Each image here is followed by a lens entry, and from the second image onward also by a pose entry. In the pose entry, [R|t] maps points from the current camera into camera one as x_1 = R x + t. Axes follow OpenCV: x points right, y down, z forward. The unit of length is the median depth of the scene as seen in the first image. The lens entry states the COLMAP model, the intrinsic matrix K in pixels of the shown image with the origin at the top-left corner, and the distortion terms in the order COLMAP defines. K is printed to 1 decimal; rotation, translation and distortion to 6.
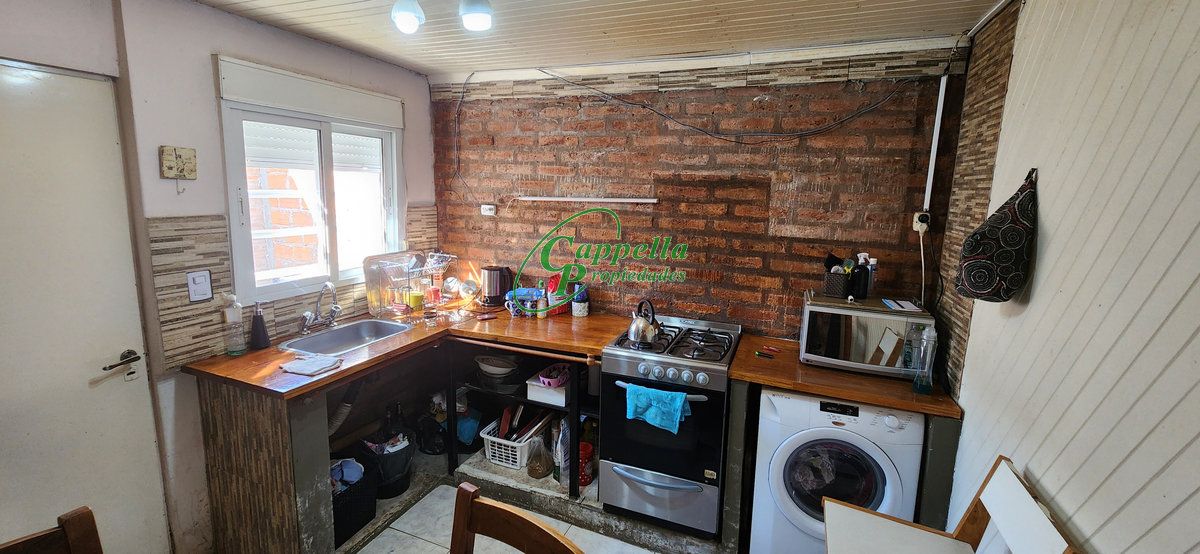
lens RADIAL K [[491.1, 0, 594.5], [0, 491.1, 266.9], [0, 0, 1]] dist [0.003203, 0.000132]
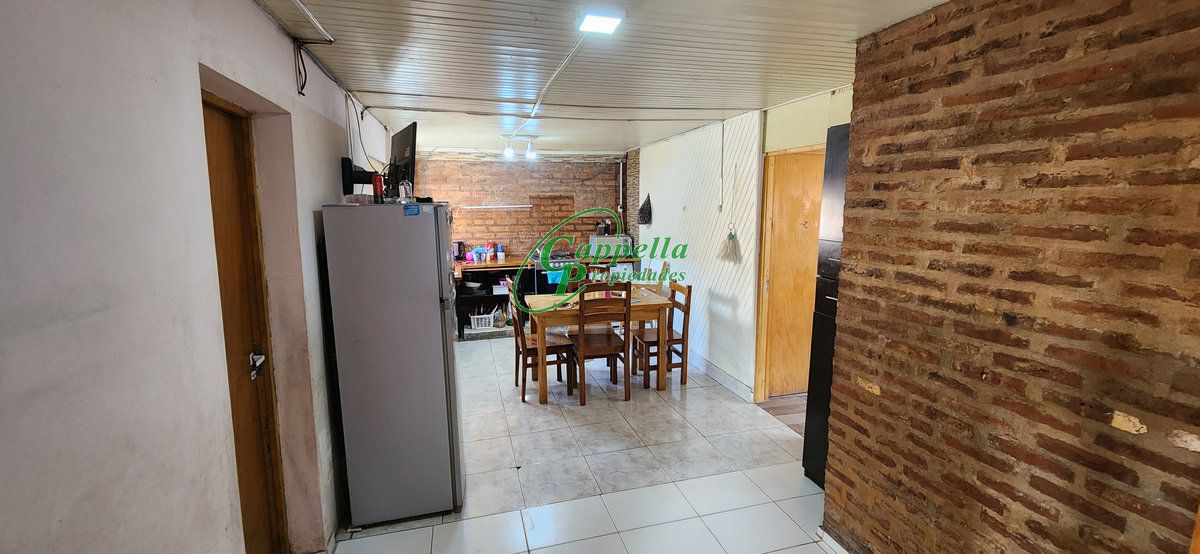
lens RADIAL K [[491.1, 0, 600.1], [0, 491.1, 270.7], [0, 0, 1]] dist [0.003203, 0.000132]
pose [[0.785978, -0.120807, 0.606337, -1.185230], [0.123581, 0.991630, 0.037379, 0.143602], [-0.605778, 0.045553, 0.794329, -1.187901]]
